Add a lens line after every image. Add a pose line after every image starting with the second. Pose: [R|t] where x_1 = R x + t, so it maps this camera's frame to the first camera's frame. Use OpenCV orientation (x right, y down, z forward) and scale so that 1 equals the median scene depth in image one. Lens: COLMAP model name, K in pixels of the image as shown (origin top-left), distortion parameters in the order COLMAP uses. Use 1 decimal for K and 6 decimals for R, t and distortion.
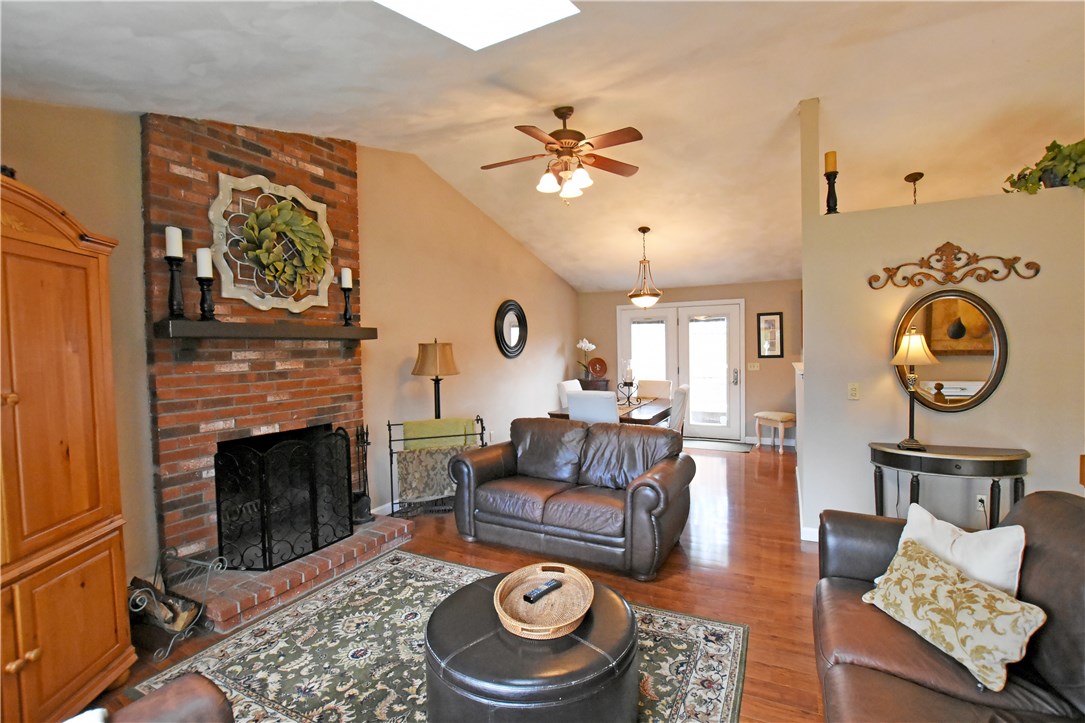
lens RADIAL K [[478.2, 0, 545.7], [0, 478.2, 364.9], [0, 0, 1]] dist [-0.030545, 0.000436]
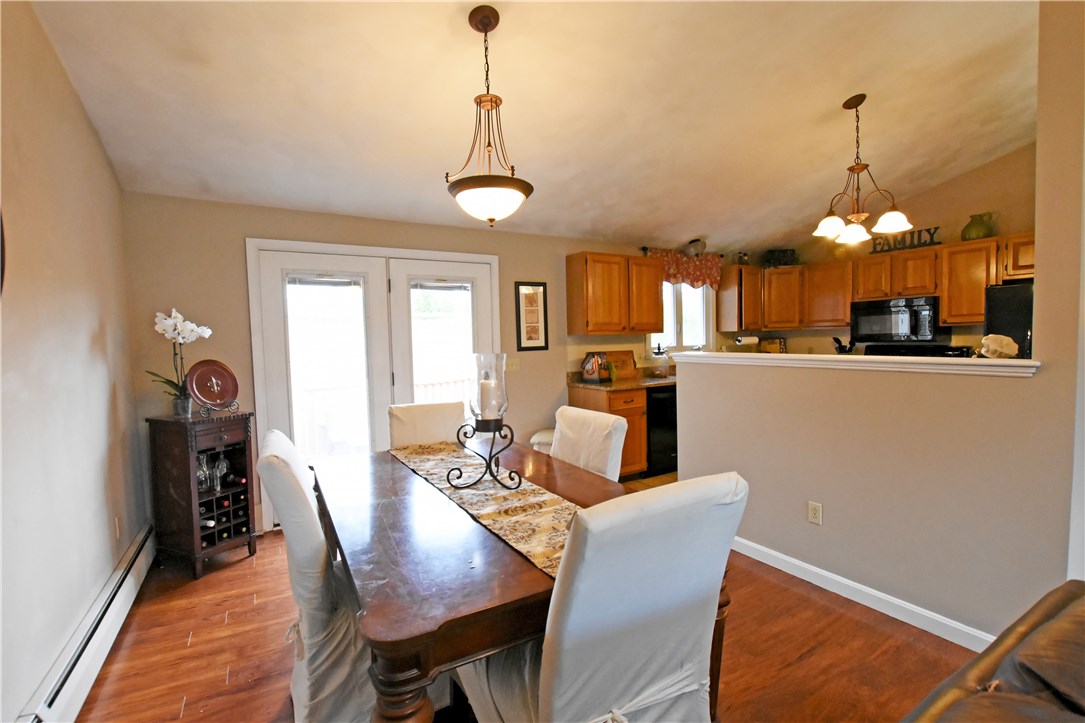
lens RADIAL K [[478.2, 0, 545.7], [0, 478.2, 364.9], [0, 0, 1]] dist [-0.030545, 0.000436]
pose [[0.531663, -0.040677, 0.845979, -0.181868], [0.043360, 0.998843, 0.020778, -0.016906], [-0.845846, 0.025634, 0.532812, 1.366638]]
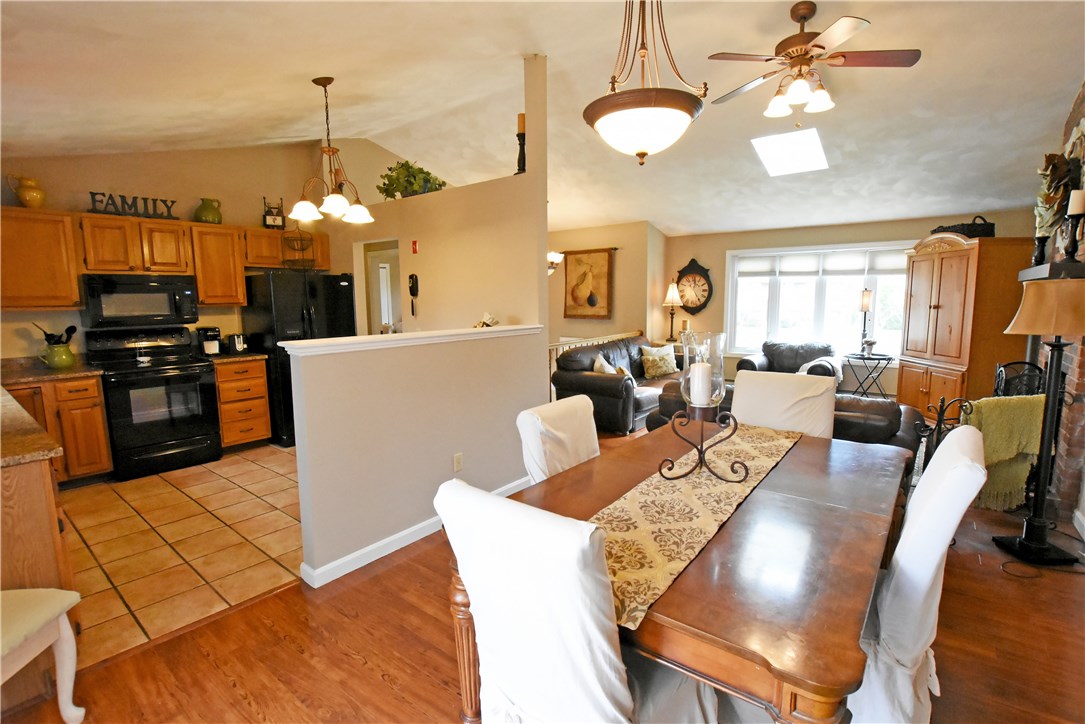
lens RADIAL K [[508.5, 0, 549.6], [0, 508.5, 363.8], [0, 0, 1]] dist [-0.030410, 0.000827]
pose [[-0.983073, 0.005679, 0.183128, 0.377593], [0.035392, 0.986580, 0.159398, -0.086876], [-0.179765, 0.163181, -0.970081, 2.382882]]
